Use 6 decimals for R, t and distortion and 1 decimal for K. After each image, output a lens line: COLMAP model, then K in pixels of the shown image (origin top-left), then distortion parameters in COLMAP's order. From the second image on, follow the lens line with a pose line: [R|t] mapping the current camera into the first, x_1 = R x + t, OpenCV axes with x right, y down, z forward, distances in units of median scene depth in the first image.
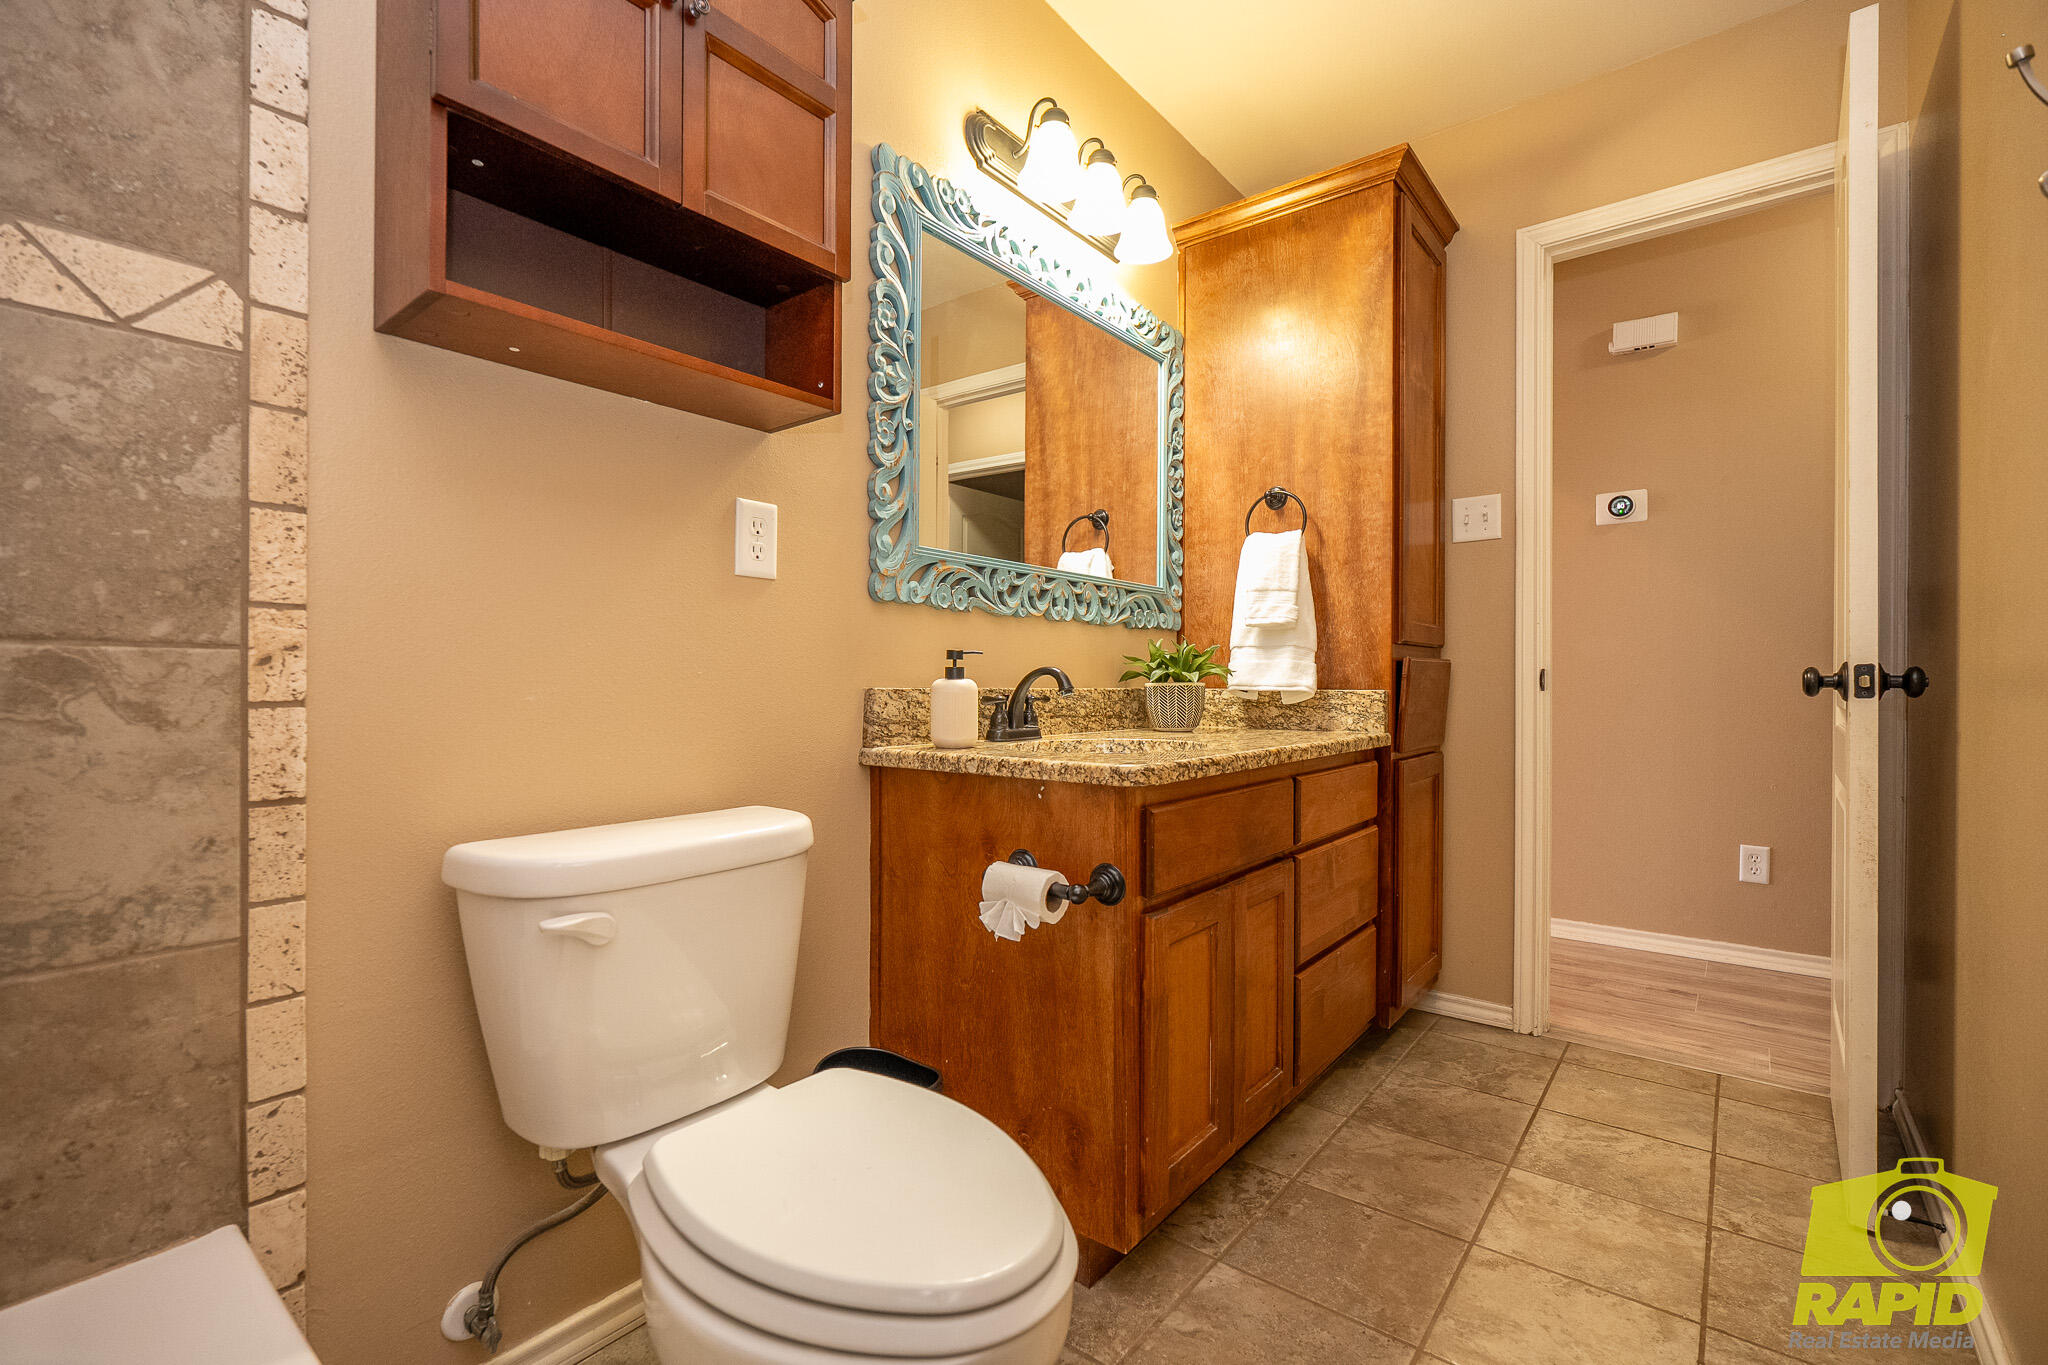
lens RADIAL K [[899.1, 0, 1024.0], [0, 899.1, 682.5], [0, 0, 1]] dist [-0.006849, 0.000921]
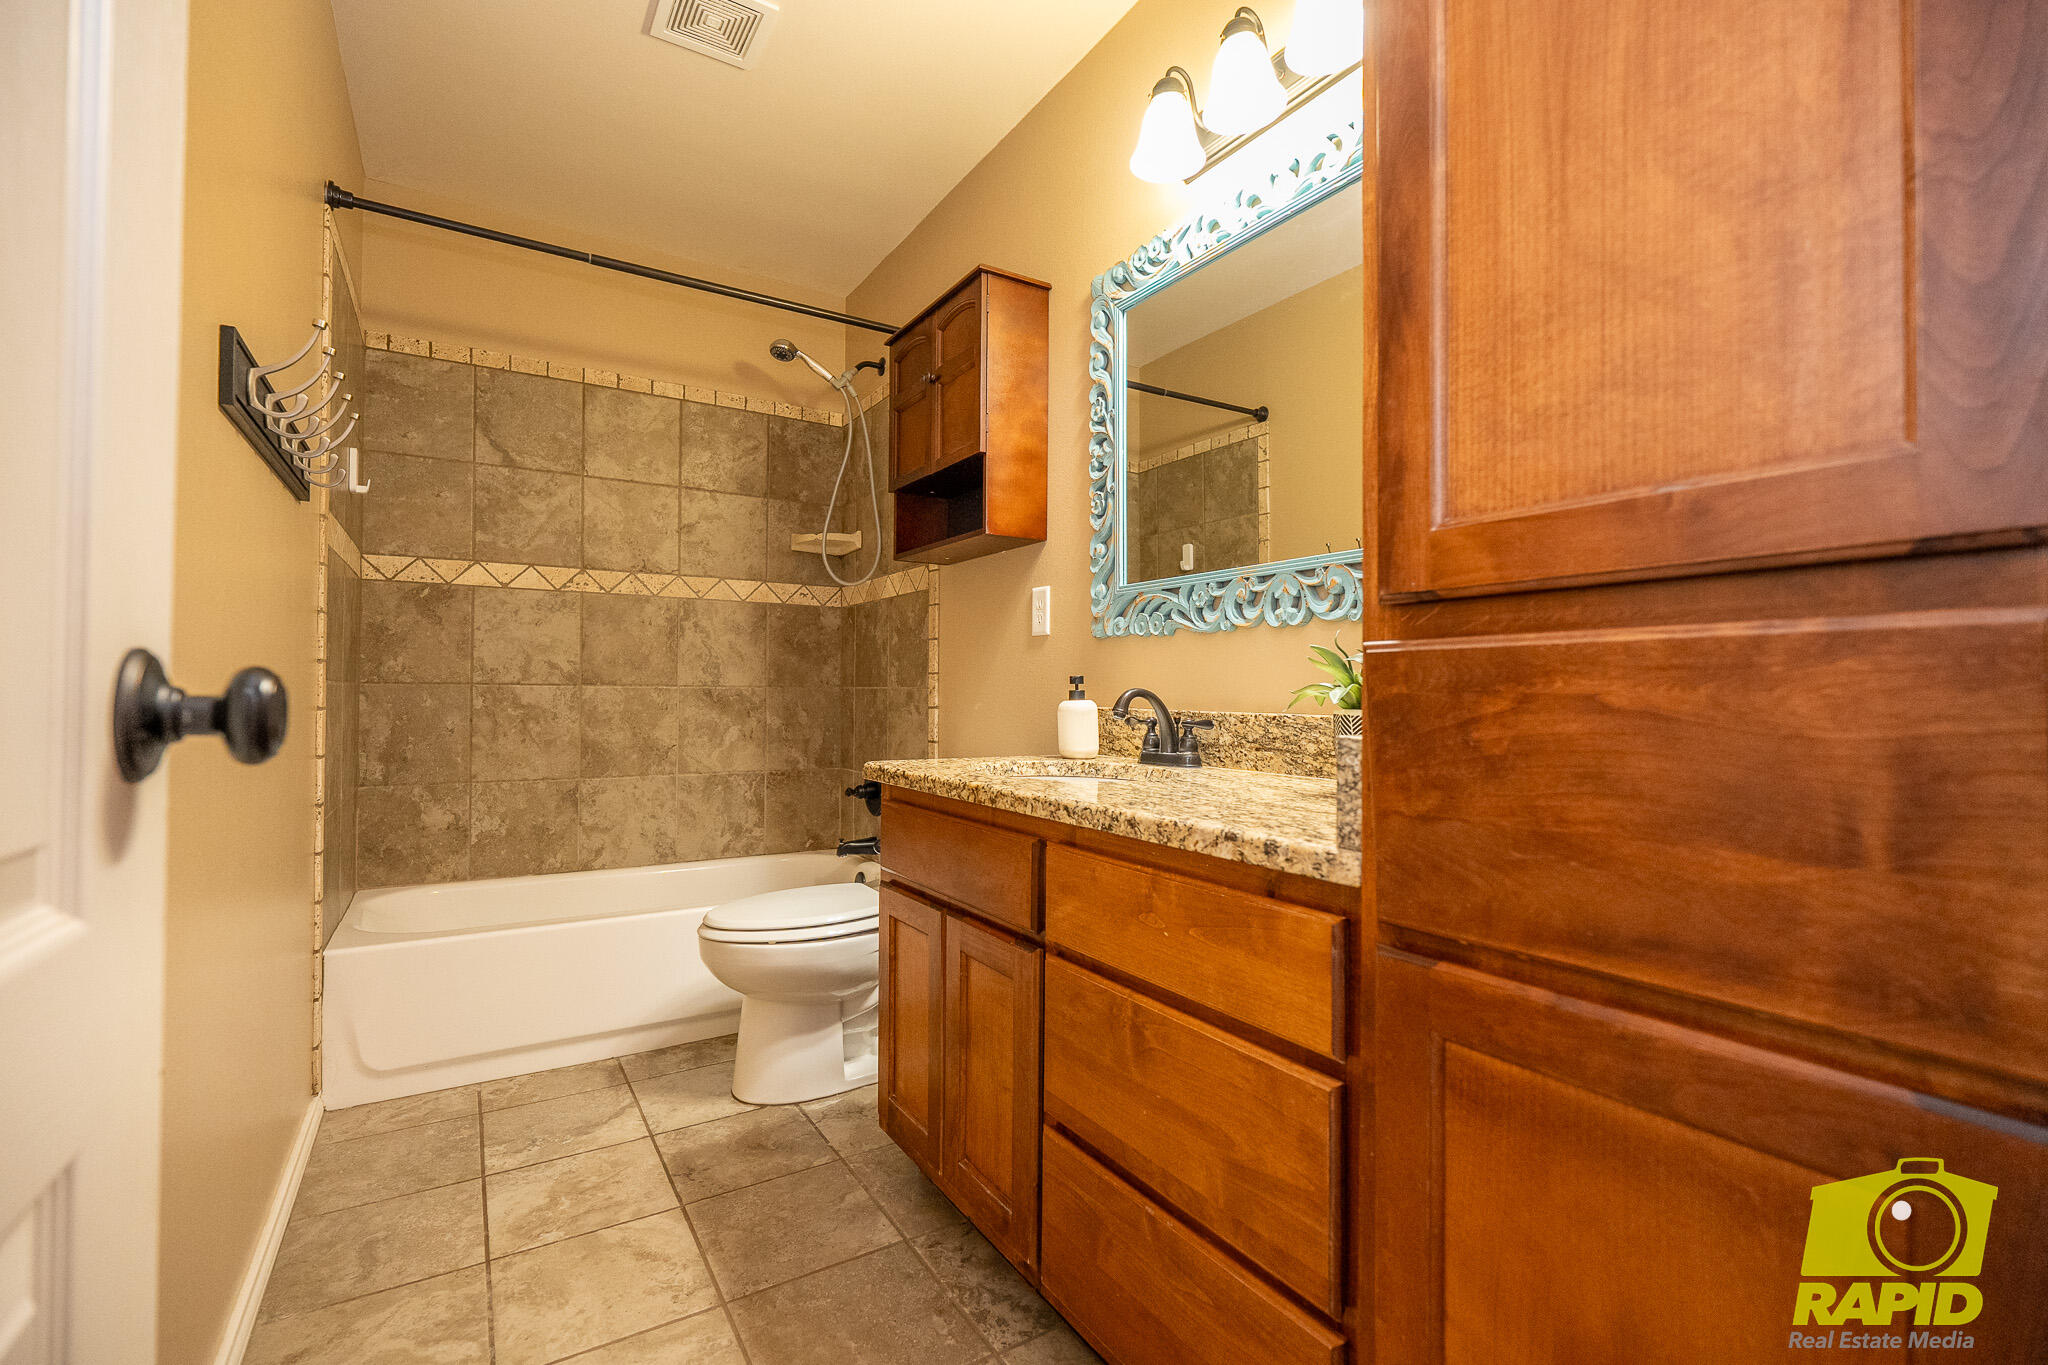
lens RADIAL K [[899.1, 0, 1024.0], [0, 899.1, 682.5], [0, 0, 1]] dist [-0.006849, 0.000921]
pose [[-0.328770, -0.016994, -0.944257, 1.016781], [-0.007987, 0.999852, -0.015213, -0.008651], [0.944376, 0.002540, -0.328858, 1.261720]]
